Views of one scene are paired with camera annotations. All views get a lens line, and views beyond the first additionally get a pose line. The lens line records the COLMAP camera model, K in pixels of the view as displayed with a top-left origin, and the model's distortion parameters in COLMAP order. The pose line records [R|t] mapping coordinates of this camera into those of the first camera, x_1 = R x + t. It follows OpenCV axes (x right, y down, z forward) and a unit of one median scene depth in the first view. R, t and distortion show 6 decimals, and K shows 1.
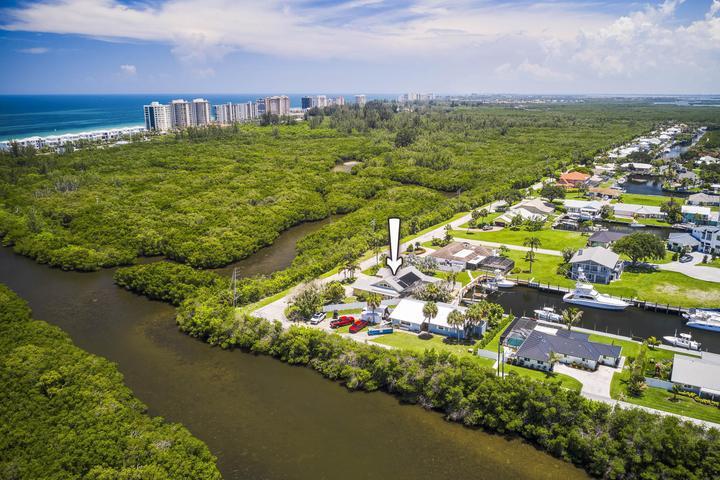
lens RADIAL K [[590.4, 0, 360.0], [0, 590.4, 240.0], [0, 0, 1]] dist [-0.016668, -0.001320]
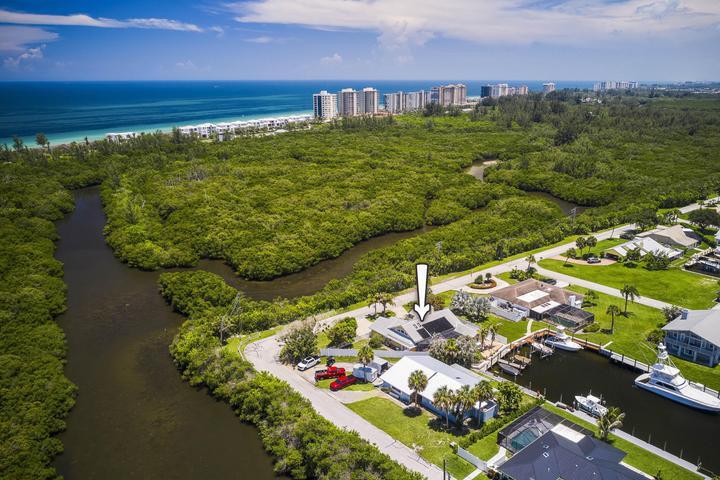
lens RADIAL K [[590.4, 0, 360.0], [0, 590.4, 240.0], [0, 0, 1]] dist [-0.016668, -0.001320]
pose [[0.948244, 0.083134, -0.306468, 0.144750], [-0.076343, 0.996498, 0.034104, -0.047249], [0.308230, -0.008942, 0.951270, 0.123009]]
